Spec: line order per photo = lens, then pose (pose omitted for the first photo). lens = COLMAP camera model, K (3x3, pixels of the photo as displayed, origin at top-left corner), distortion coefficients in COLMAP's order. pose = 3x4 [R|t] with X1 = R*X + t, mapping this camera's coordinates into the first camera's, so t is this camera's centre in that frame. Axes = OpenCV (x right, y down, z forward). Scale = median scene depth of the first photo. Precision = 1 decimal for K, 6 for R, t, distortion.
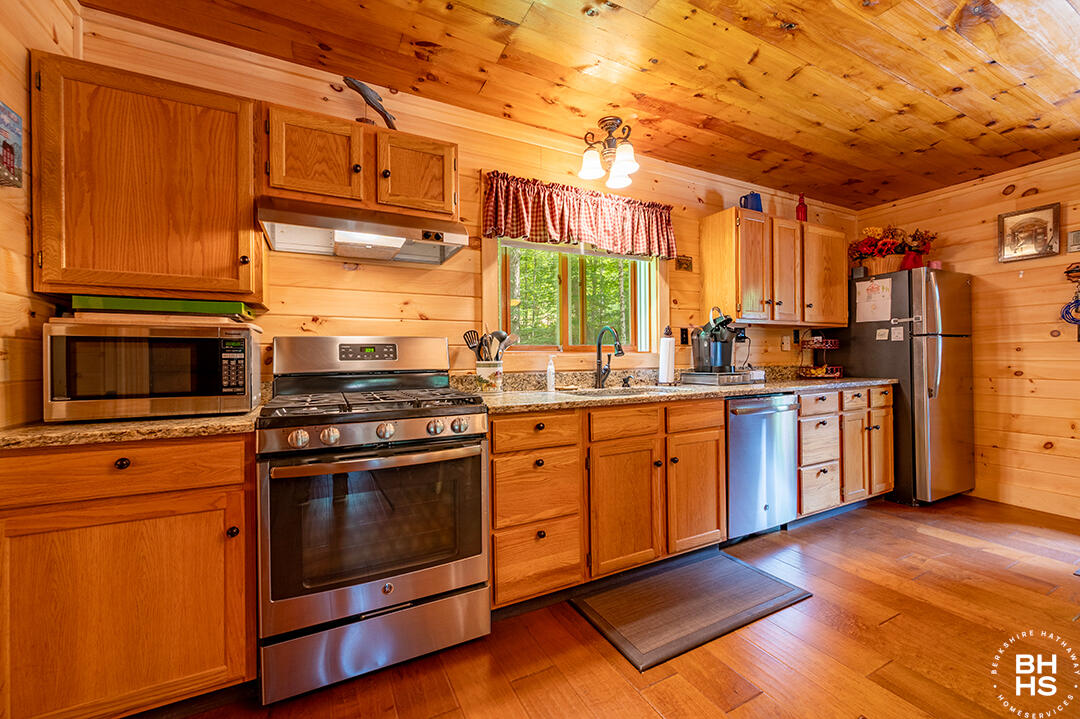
lens RADIAL K [[433.1, 0, 542.5], [0, 433.1, 359.4], [0, 0, 1]] dist [0.000295, 0.000027]
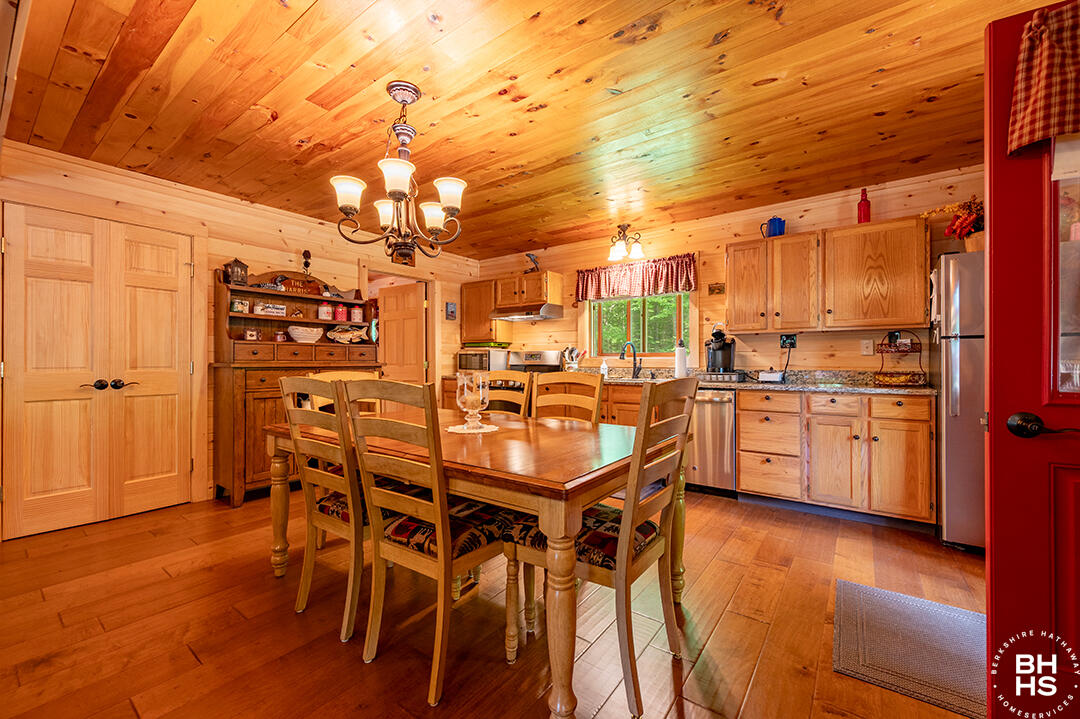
lens RADIAL K [[433.1, 0, 539.4], [0, 433.1, 357.7], [0, 0, 1]] dist [0.000295, 0.000027]
pose [[0.429137, 0.007254, -0.903210, 1.500265], [-0.008924, 0.999953, 0.003792, -0.016980], [0.903195, 0.006433, 0.429182, -0.052604]]
